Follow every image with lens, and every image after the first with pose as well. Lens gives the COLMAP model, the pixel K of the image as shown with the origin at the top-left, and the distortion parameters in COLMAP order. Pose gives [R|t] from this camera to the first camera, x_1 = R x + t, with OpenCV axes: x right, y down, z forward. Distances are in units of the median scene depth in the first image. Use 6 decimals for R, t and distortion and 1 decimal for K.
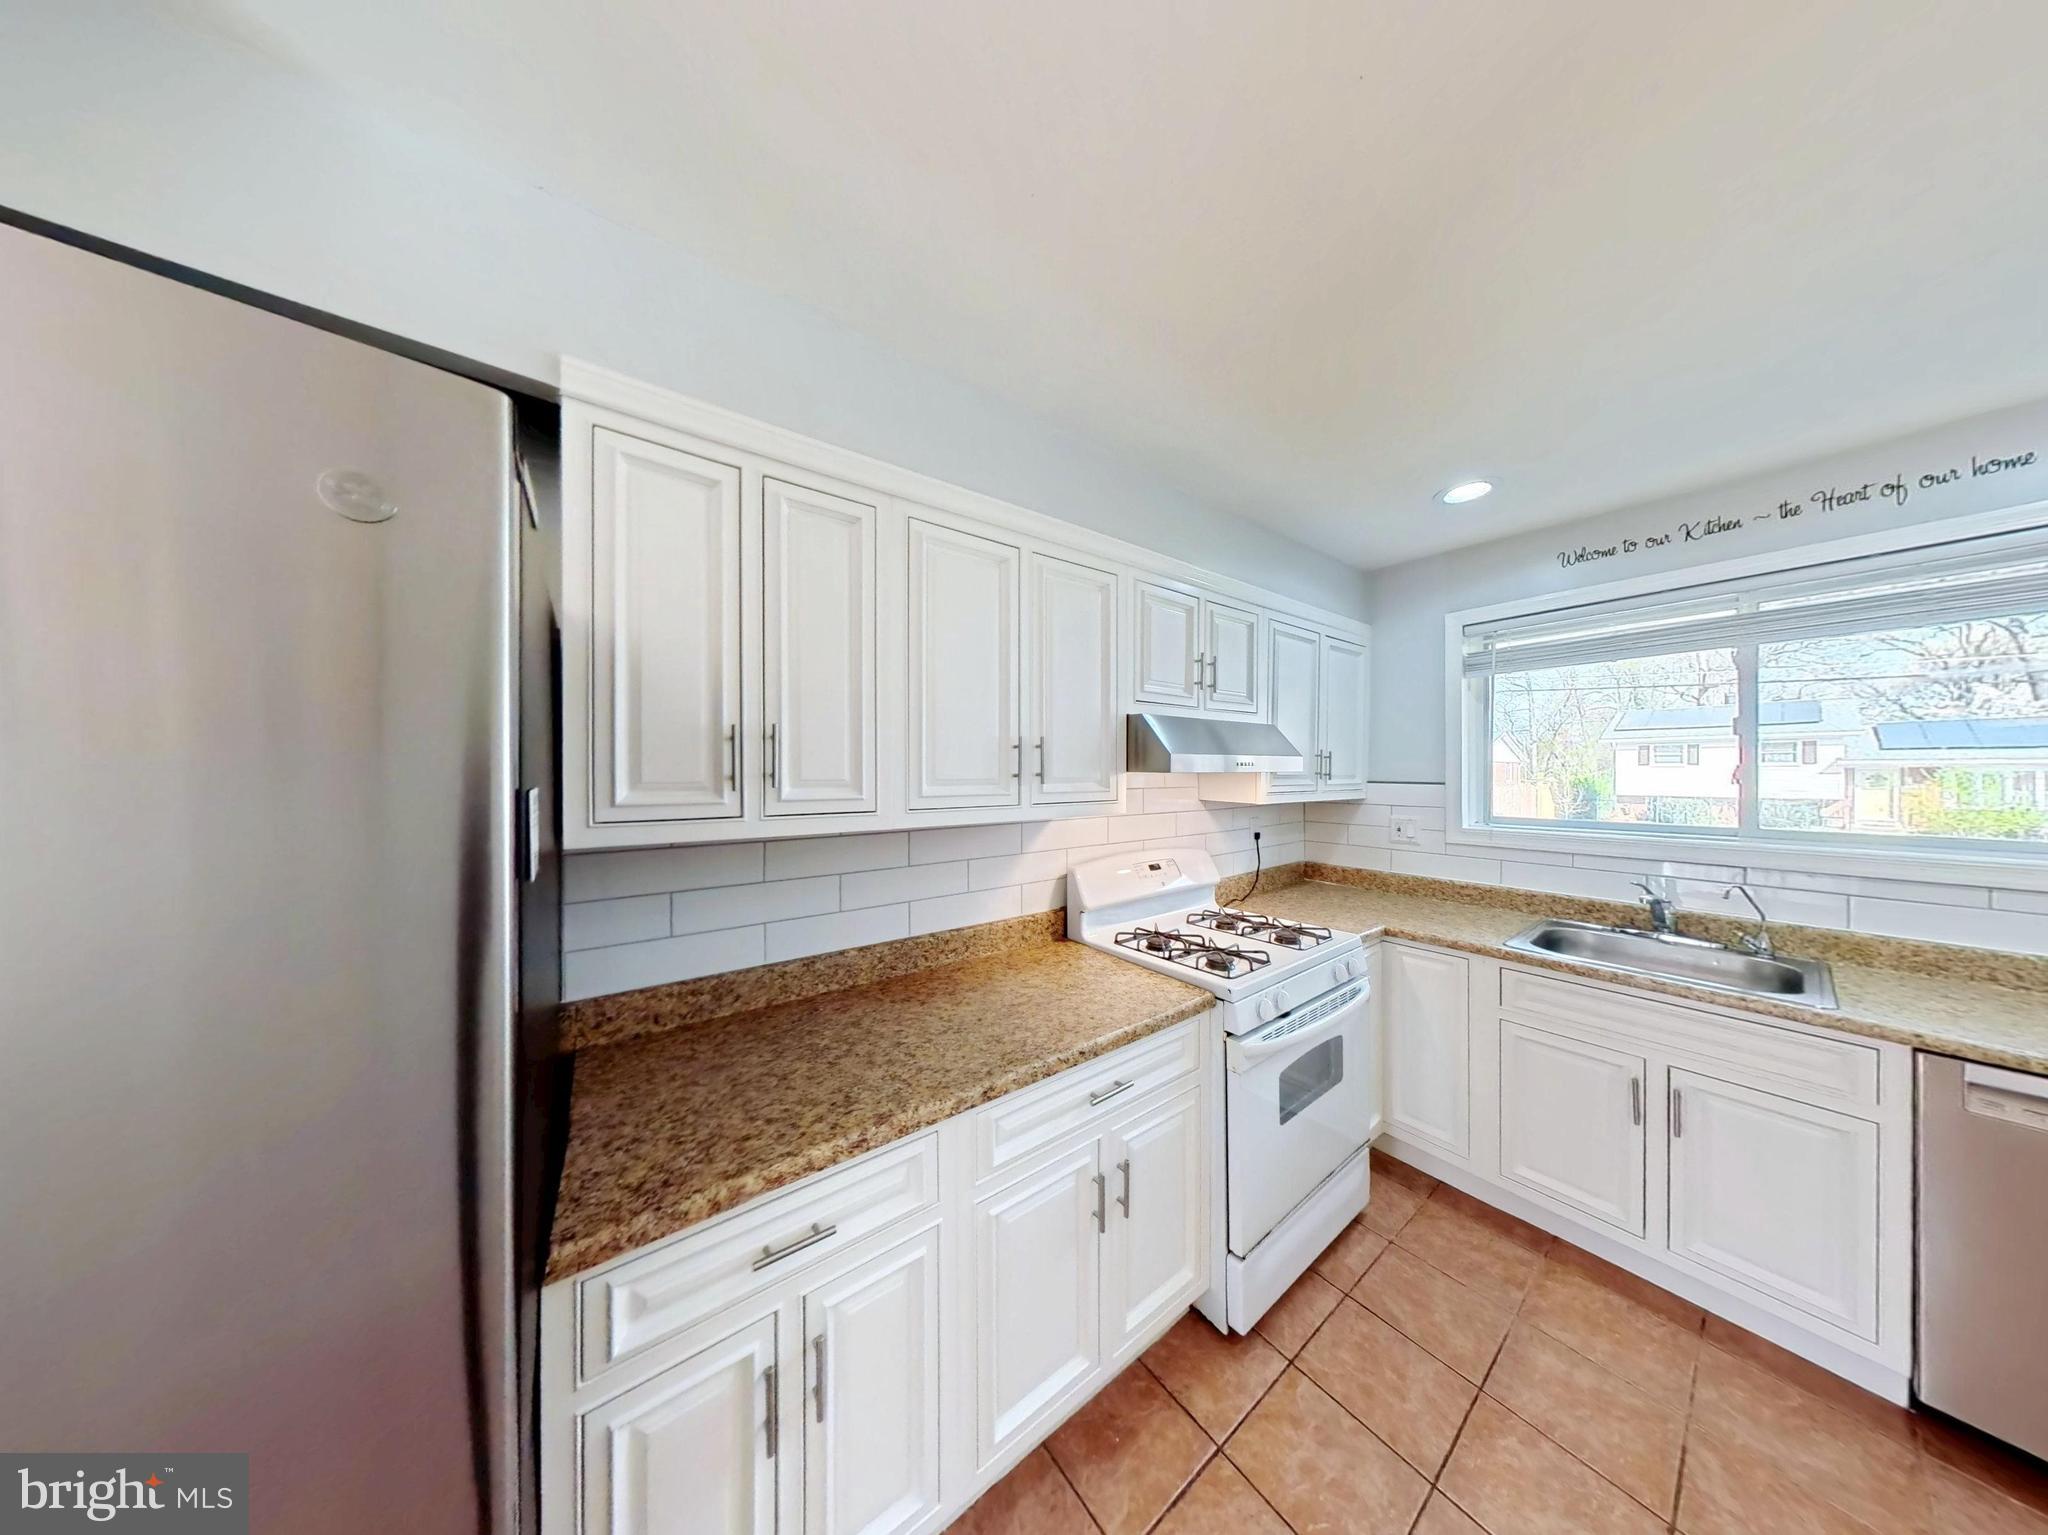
lens RADIAL K [[569.1, 0, 1024.3], [0, 569.1, 771.8], [0, 0, 1]] dist [0.003670, -0.000040]
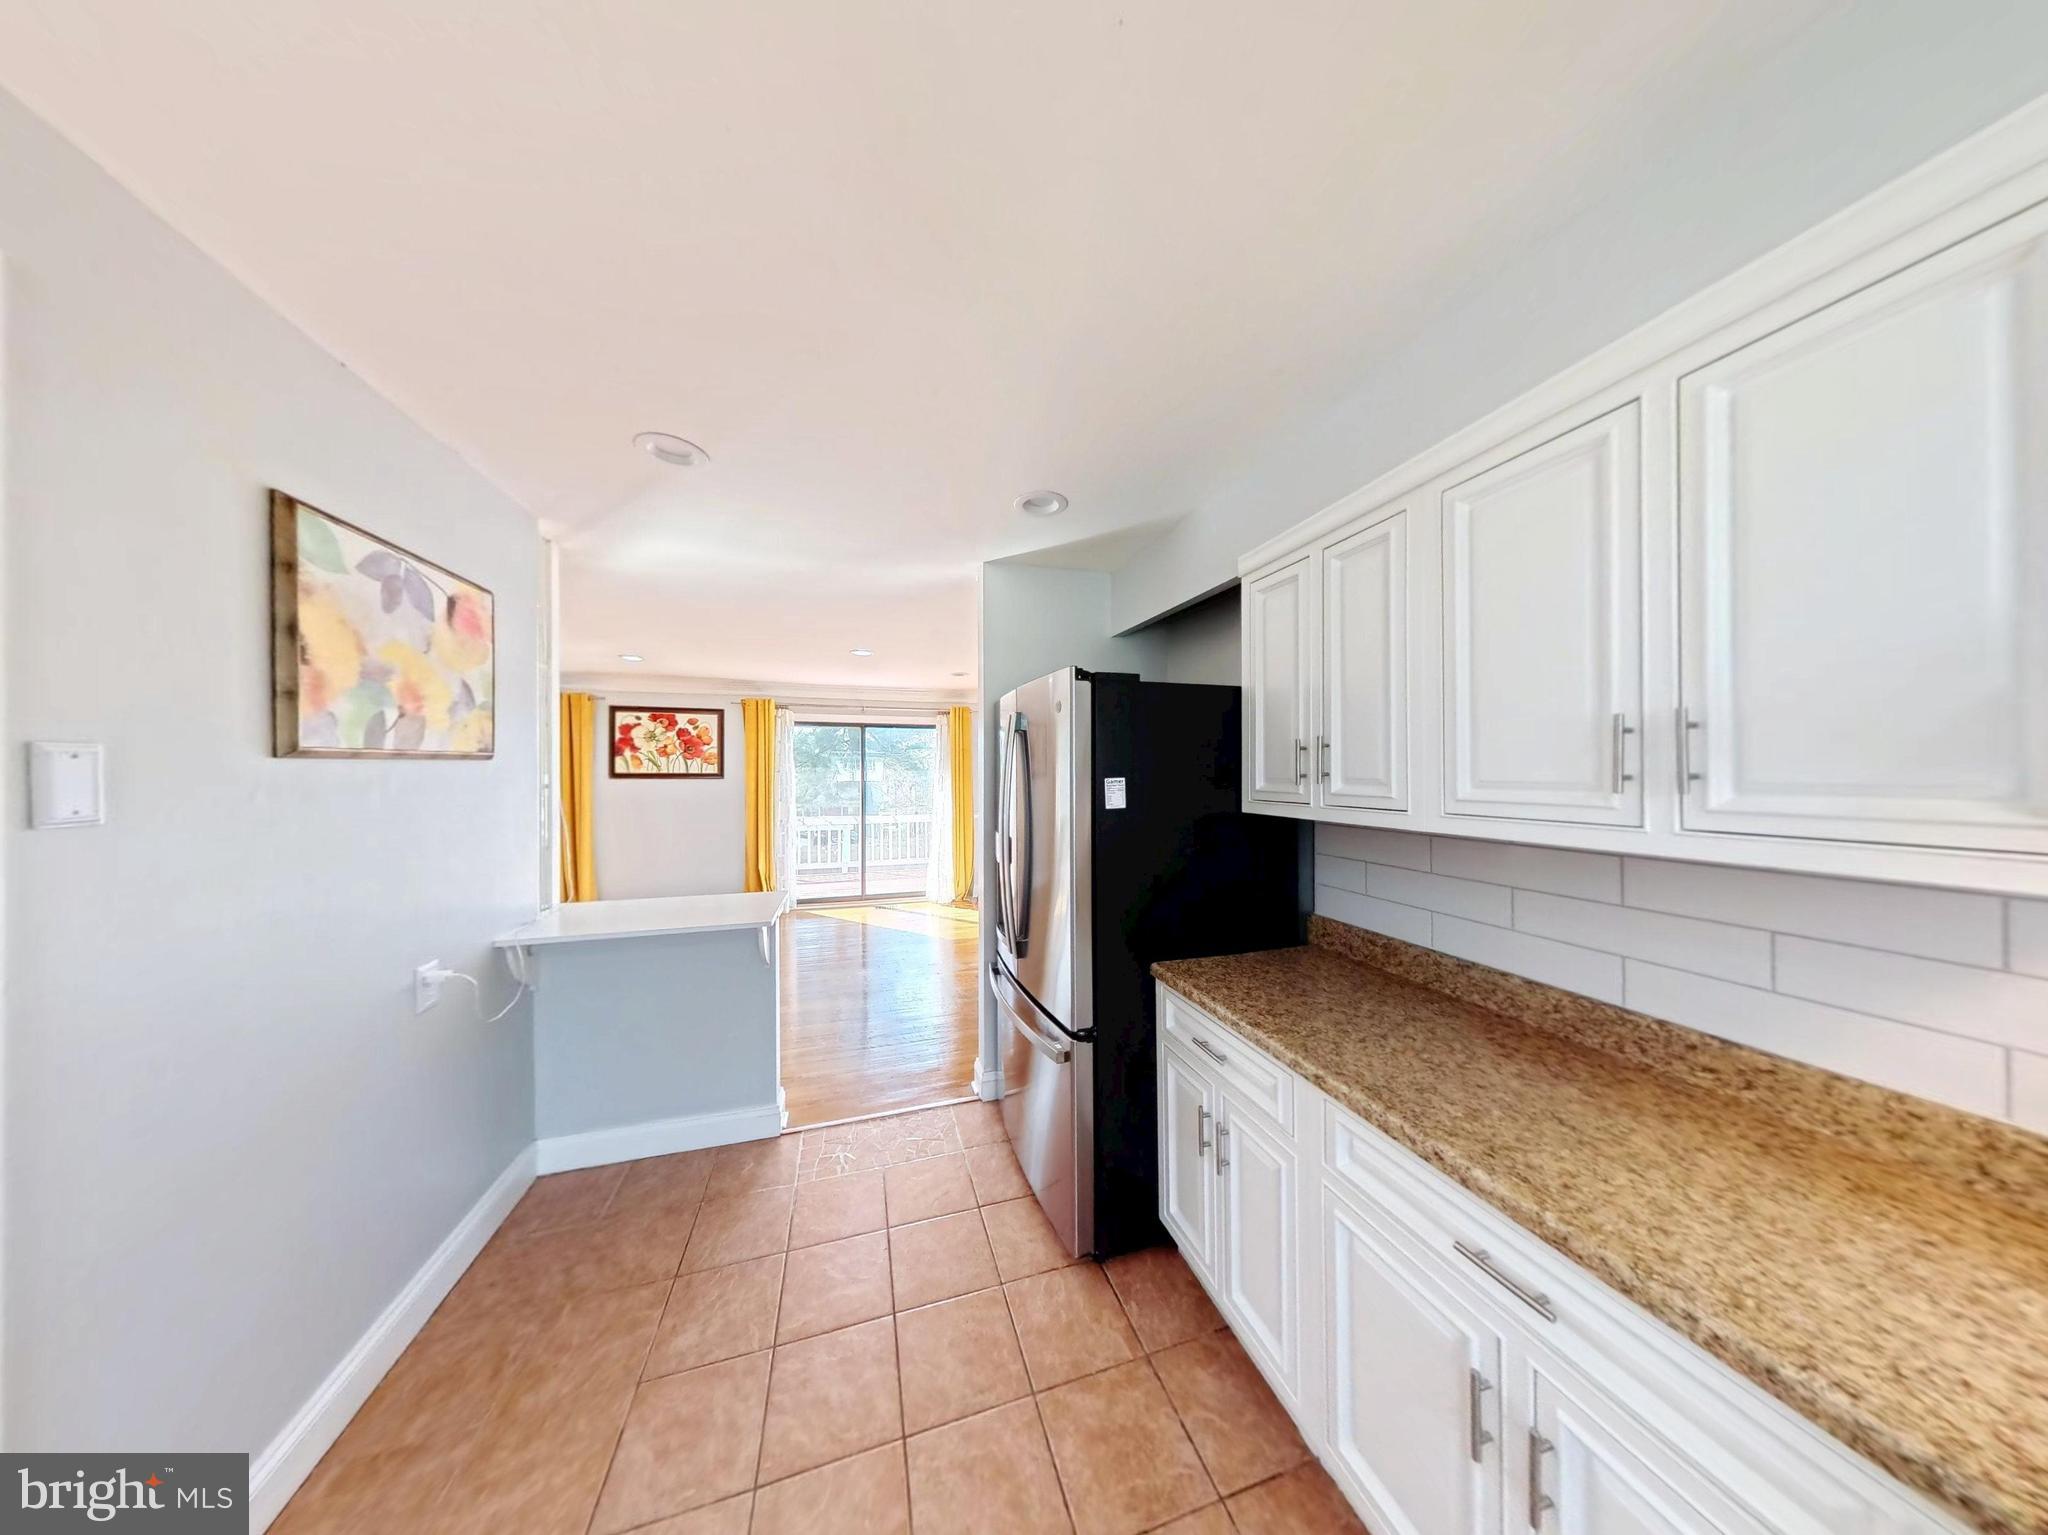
lens RADIAL K [[569.1, 0, 1024.3], [0, 569.1, 771.8], [0, 0, 1]] dist [0.003670, -0.000040]
pose [[-0.348769, -0.002289, -0.937206, 1.162190], [0.001621, 0.999994, -0.003045, 0.003513], [0.937207, -0.002581, -0.348763, 0.907632]]
